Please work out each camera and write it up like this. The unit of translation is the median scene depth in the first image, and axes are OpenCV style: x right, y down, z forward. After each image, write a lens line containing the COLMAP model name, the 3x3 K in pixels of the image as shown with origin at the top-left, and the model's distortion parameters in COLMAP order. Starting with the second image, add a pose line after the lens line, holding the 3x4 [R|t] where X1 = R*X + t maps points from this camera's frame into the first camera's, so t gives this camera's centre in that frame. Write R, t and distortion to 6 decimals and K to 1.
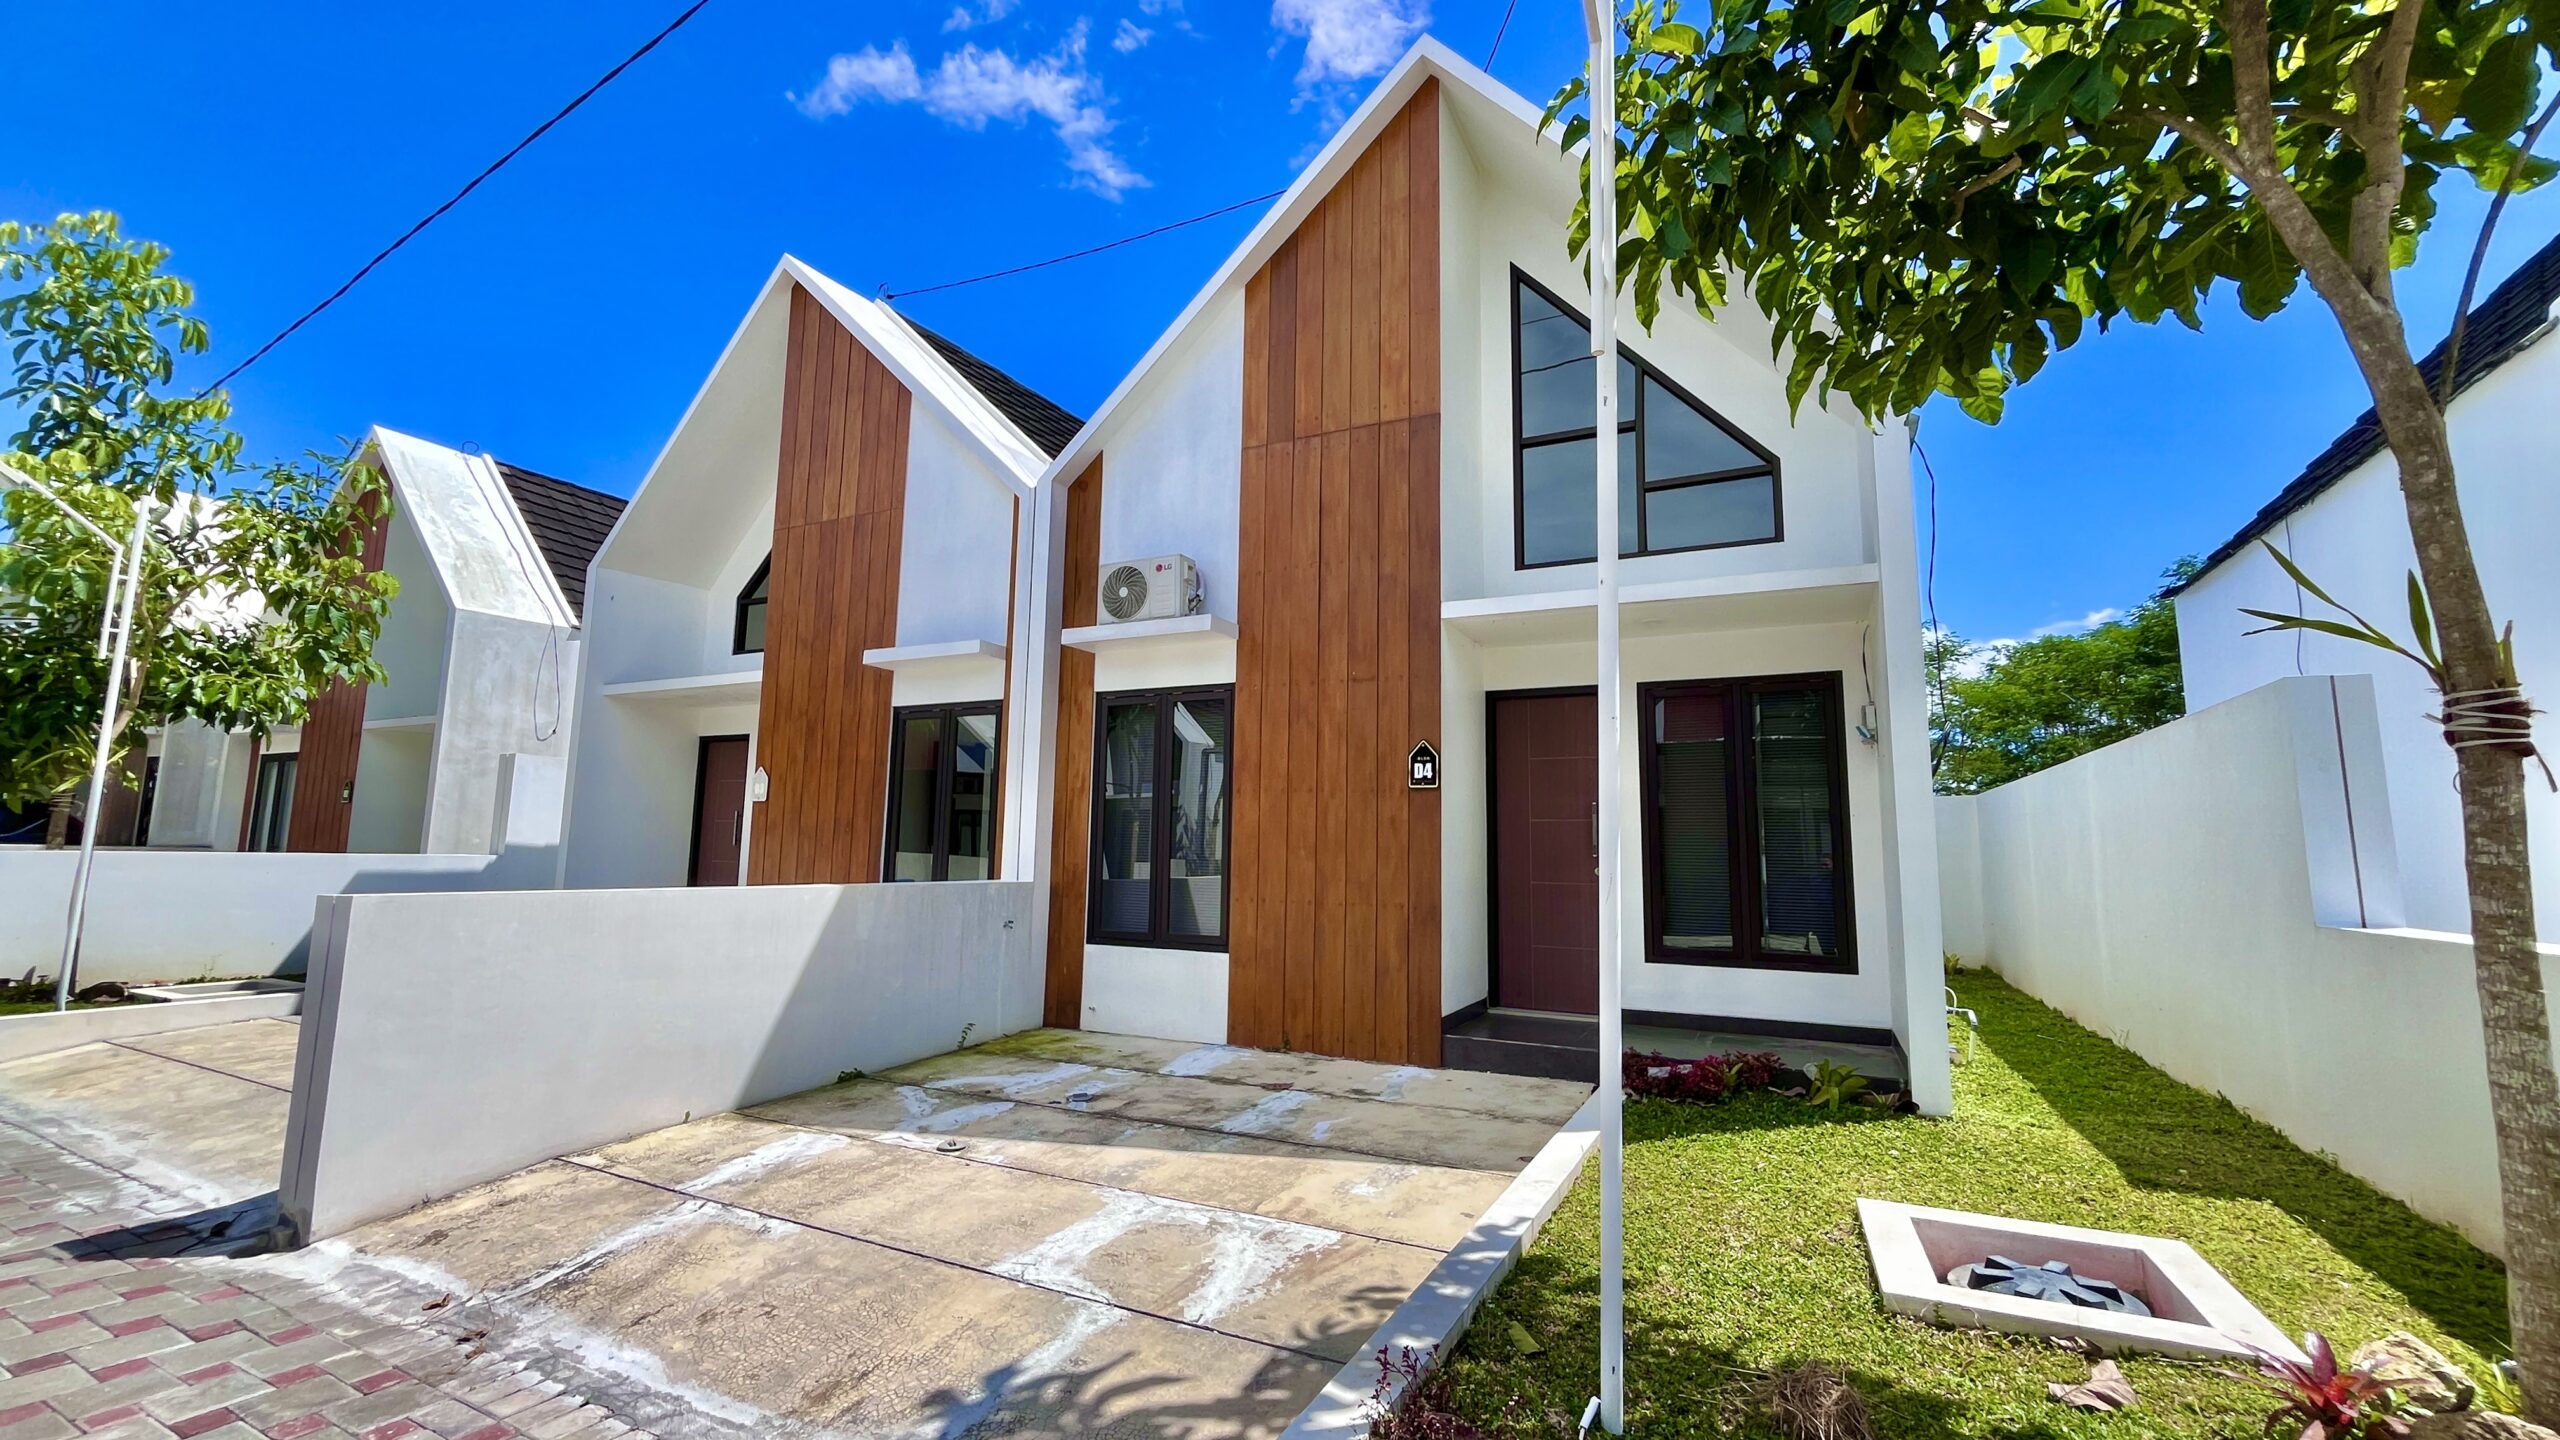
lens RADIAL K [[1038.3, 0, 1256.1], [0, 1038.3, 718.1], [0, 0, 1]] dist [-0.002977, 0.000492]
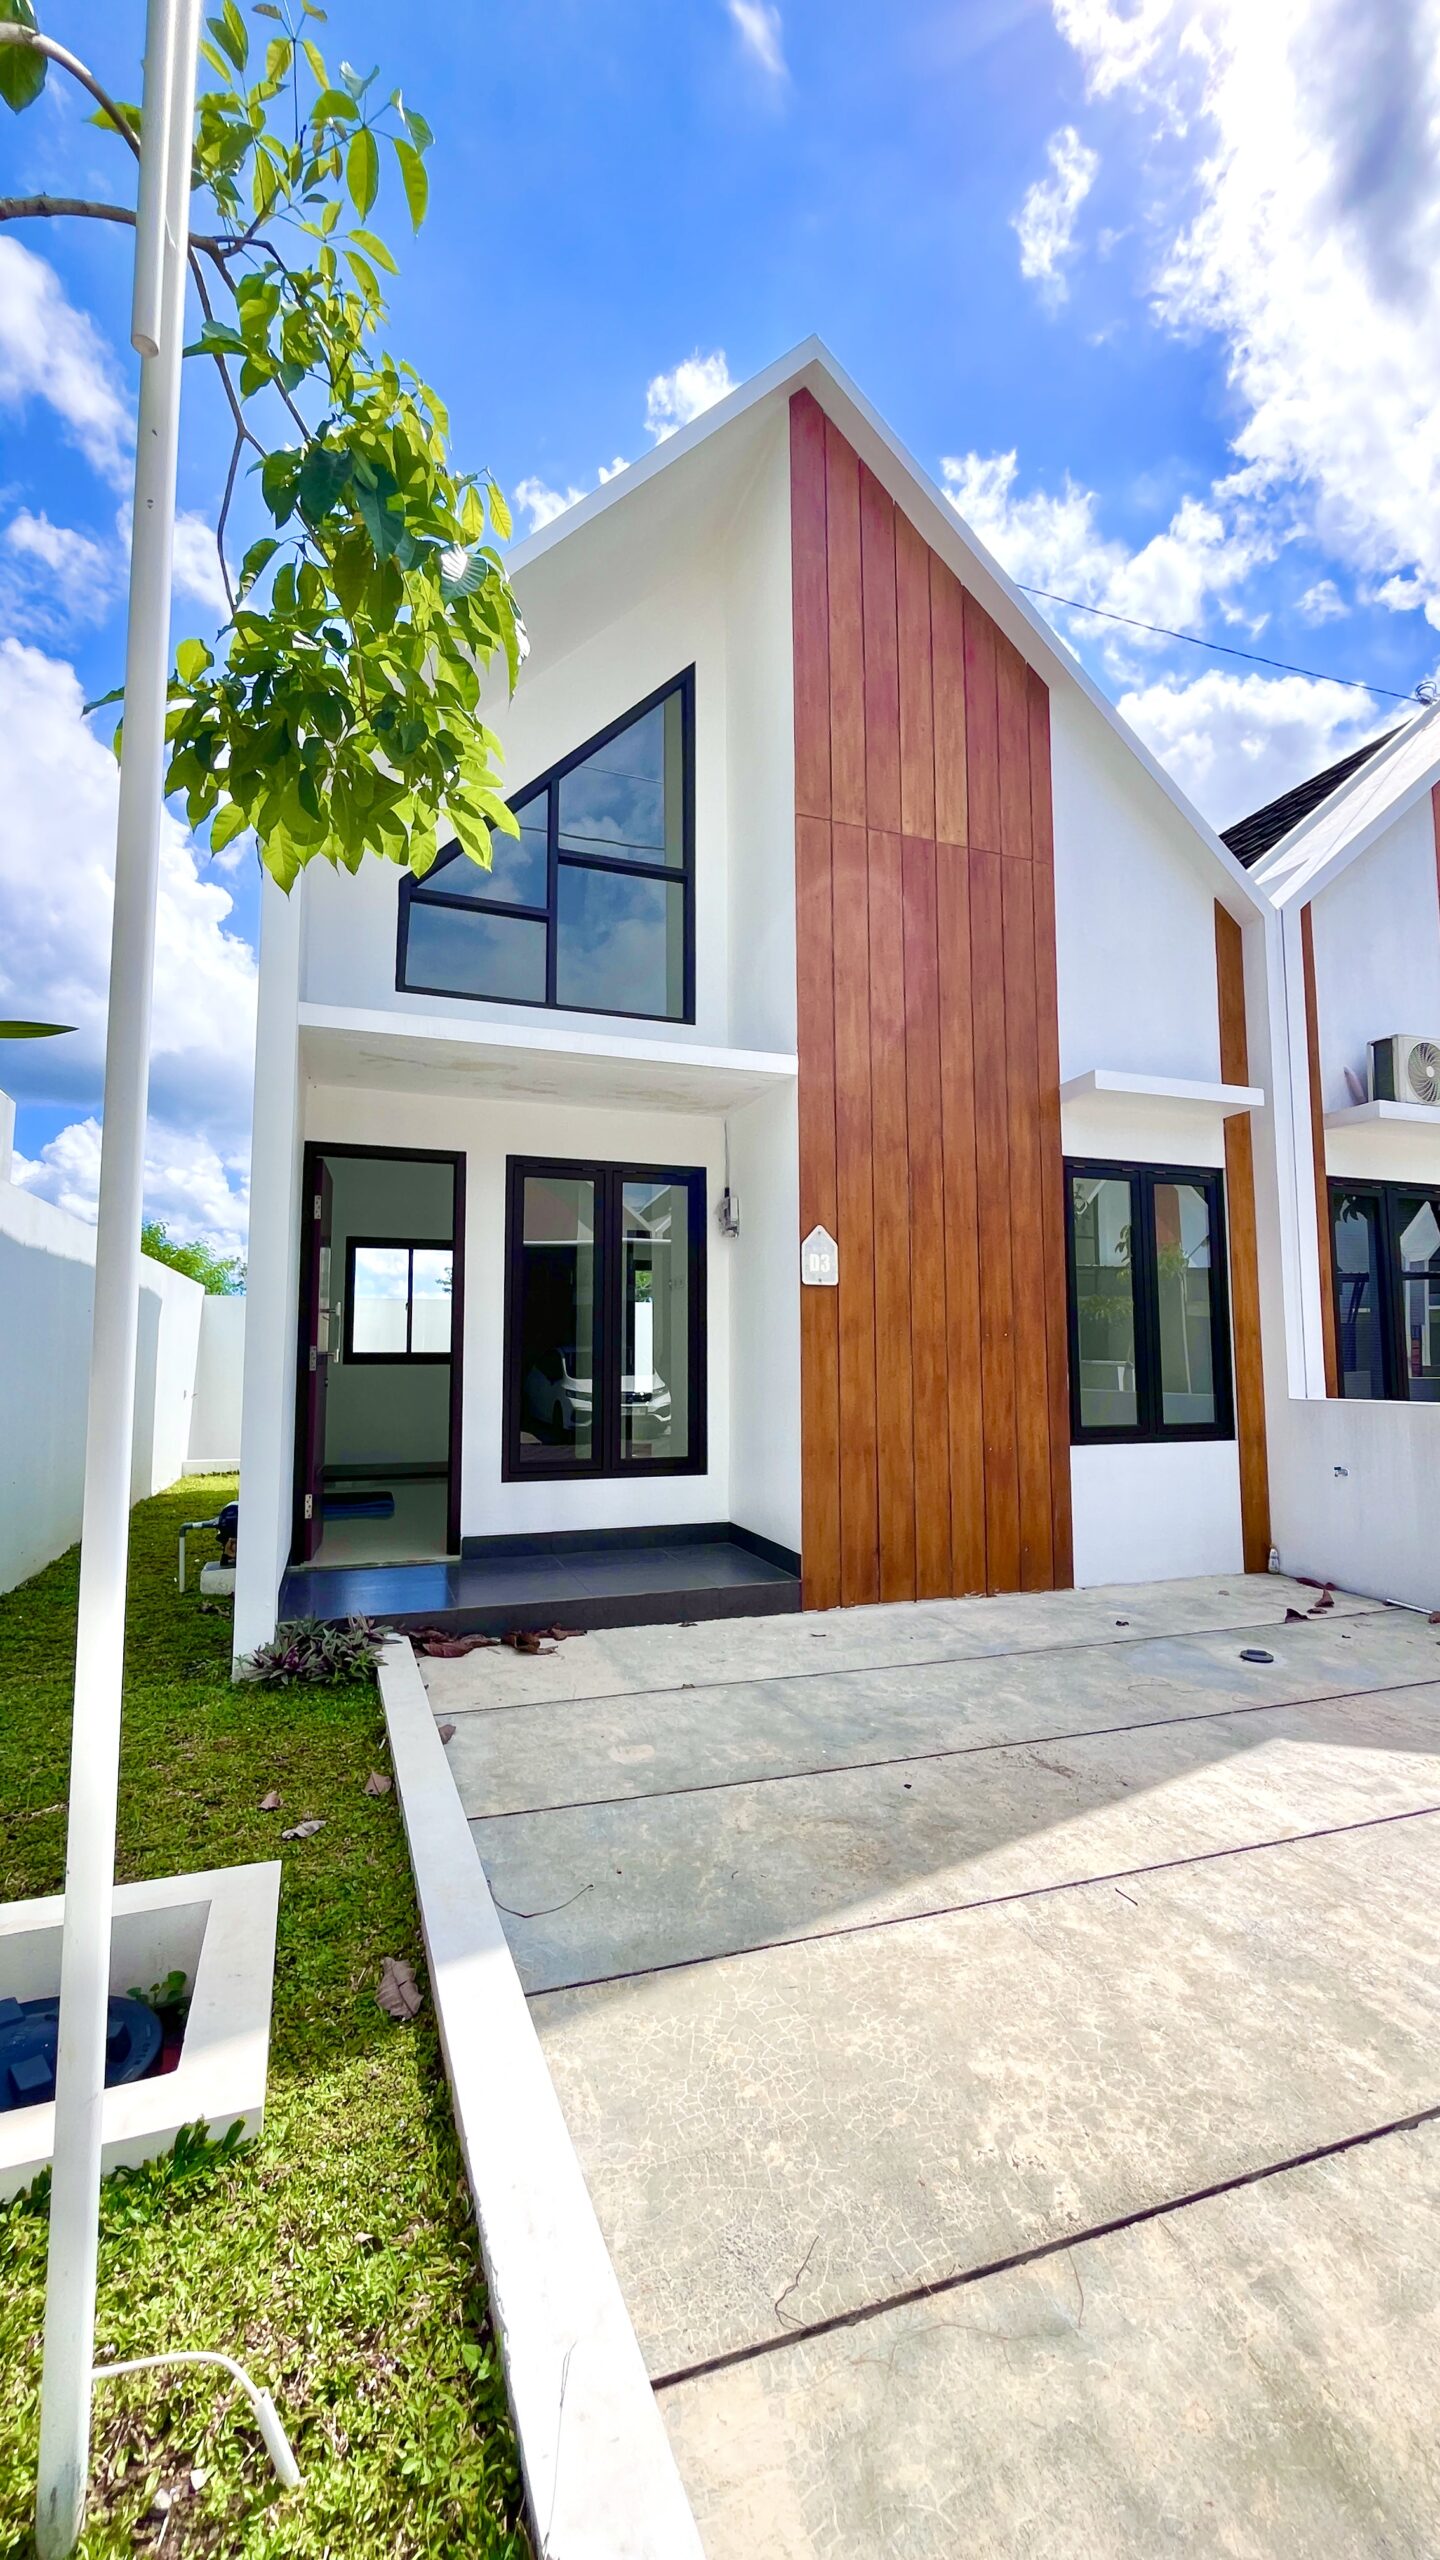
lens RADIAL K [[1038.3, 0, 719.8], [0, 1038.3, 1273.1], [0, 0, 1]] dist [-0.002977, 0.000492]
pose [[0.680184, 0.043019, 0.731778, -1.178774], [-0.081389, 0.996536, 0.017068, 0.085466], [-0.728509, -0.071168, 0.681330, 0.813775]]
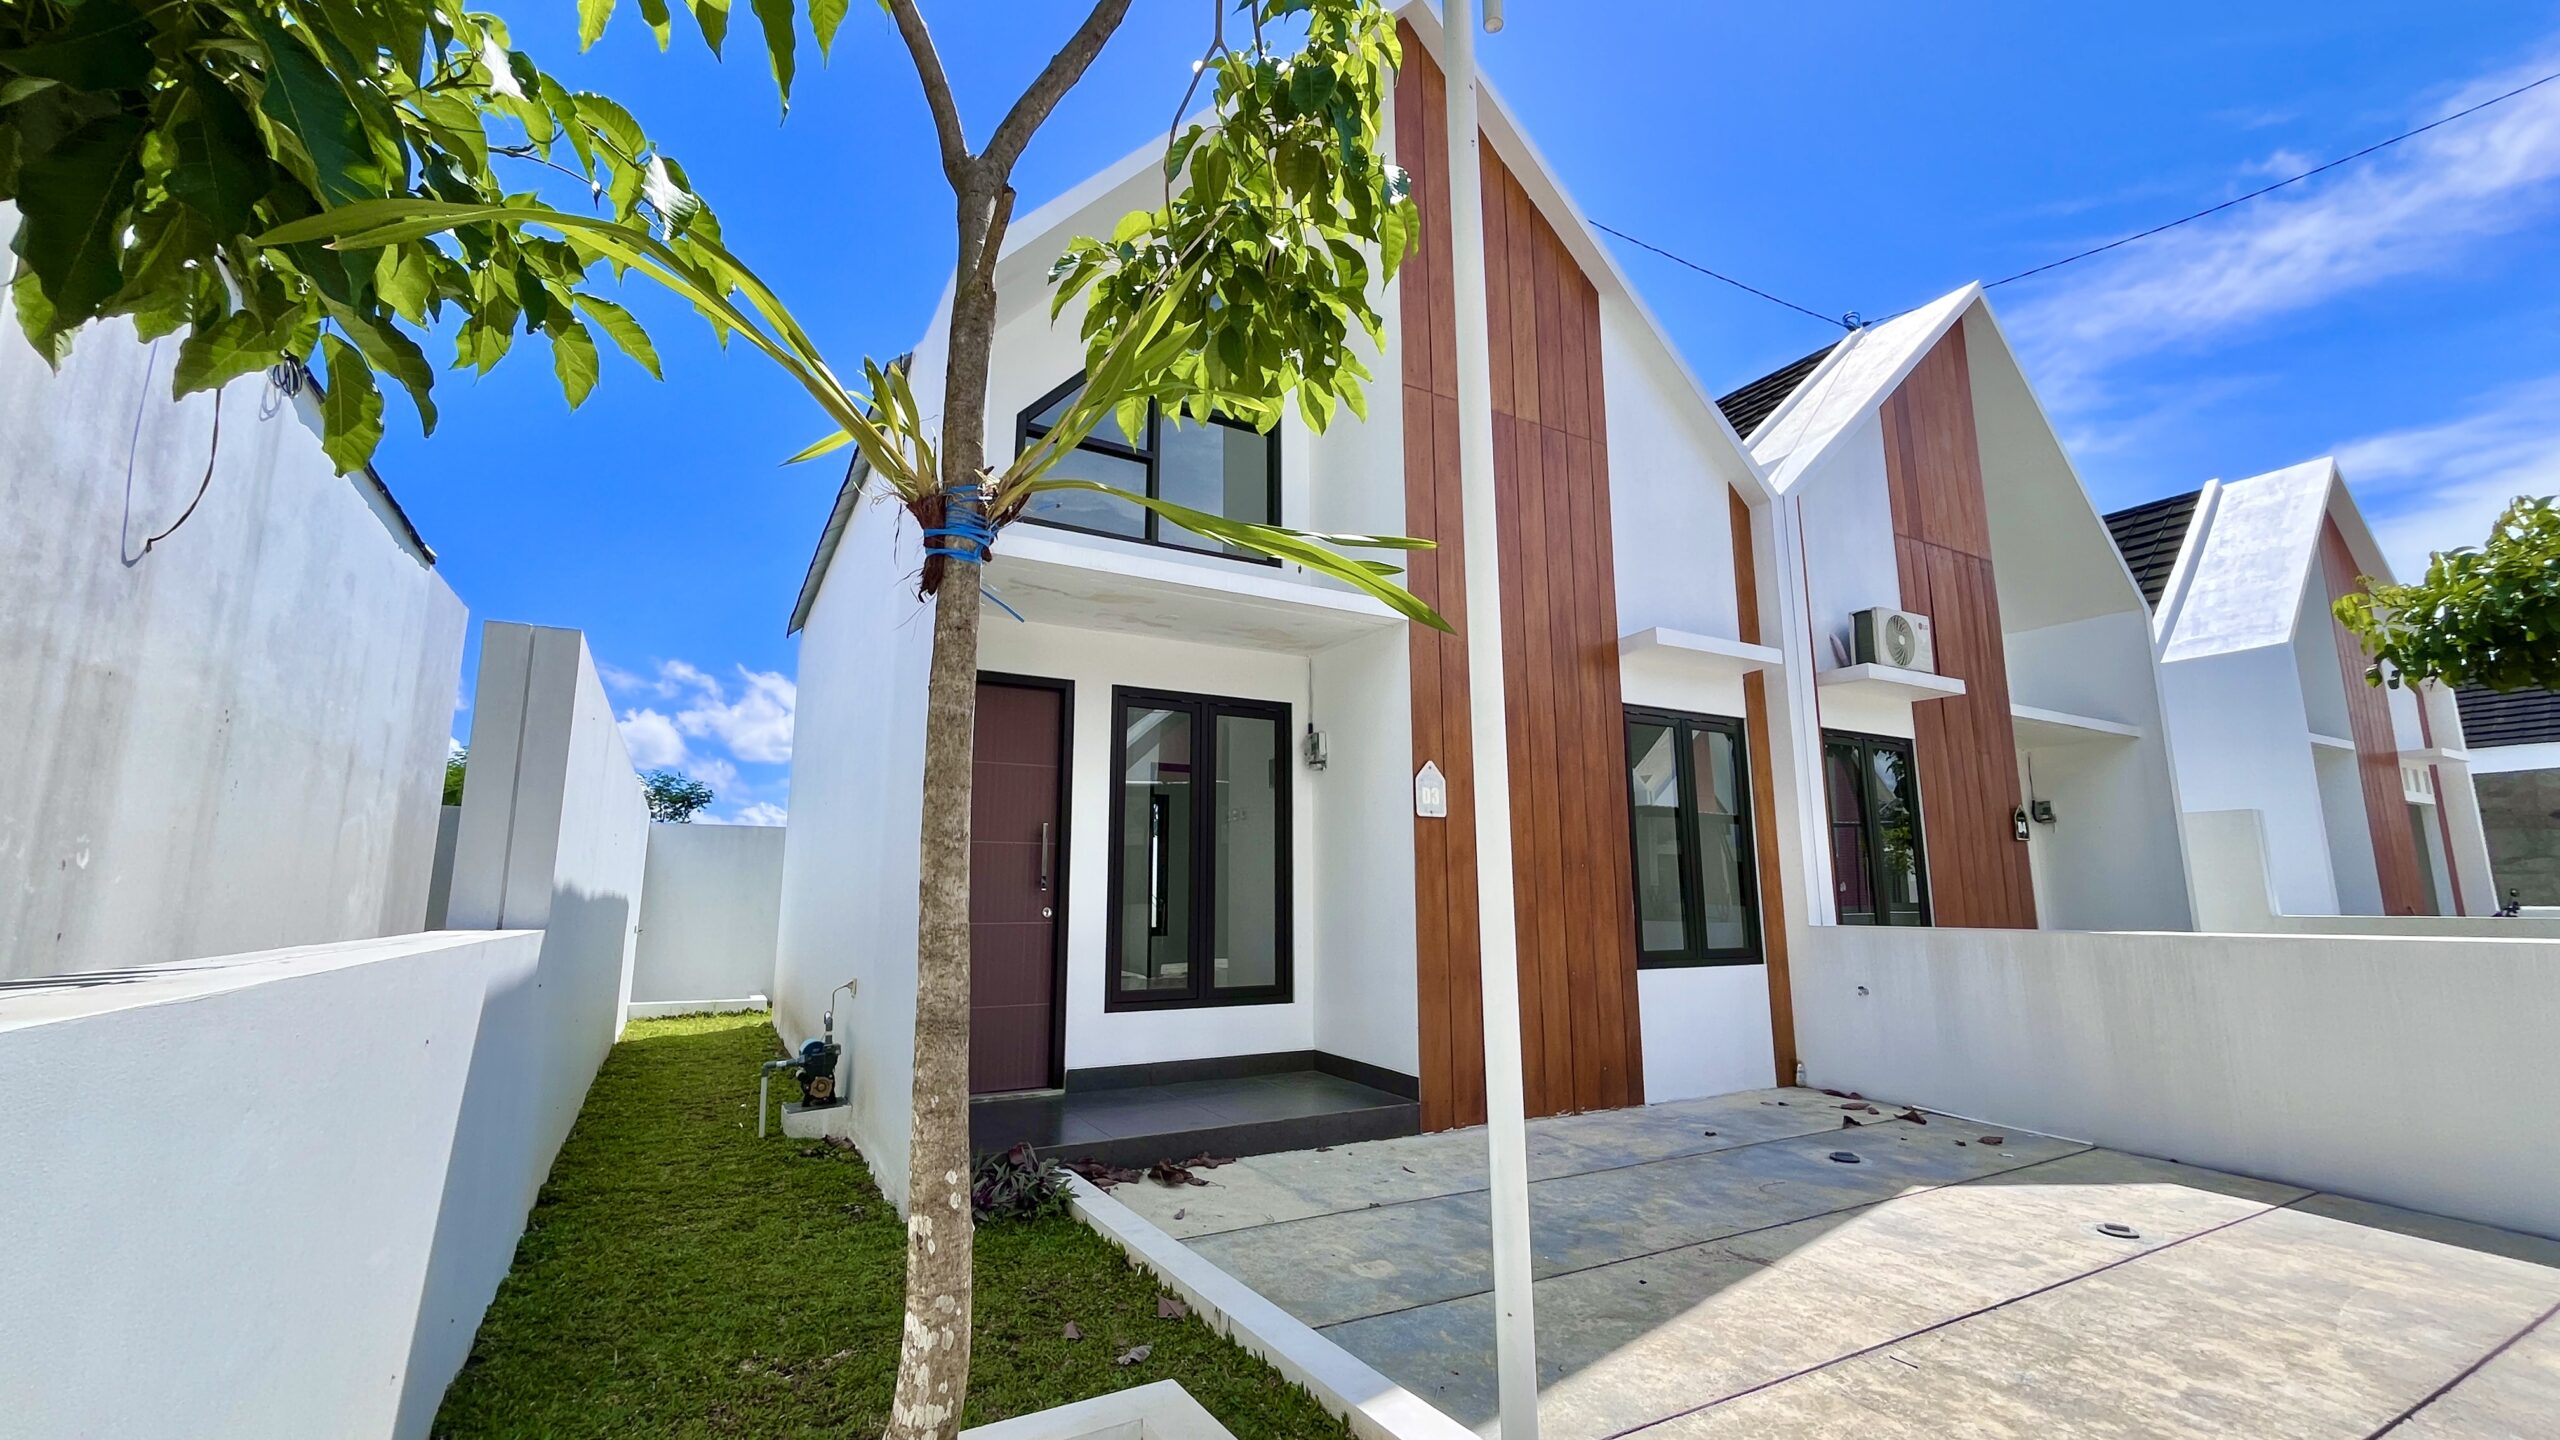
lens RADIAL K [[1038.3, 0, 1266.8], [0, 1038.3, 723.4], [0, 0, 1]] dist [-0.002977, 0.000492]
pose [[0.554817, 0.121760, 0.823014, -1.308249], [-0.097172, 0.991946, -0.081246, 0.106161], [-0.826278, -0.034898, 0.562180, 0.926860]]
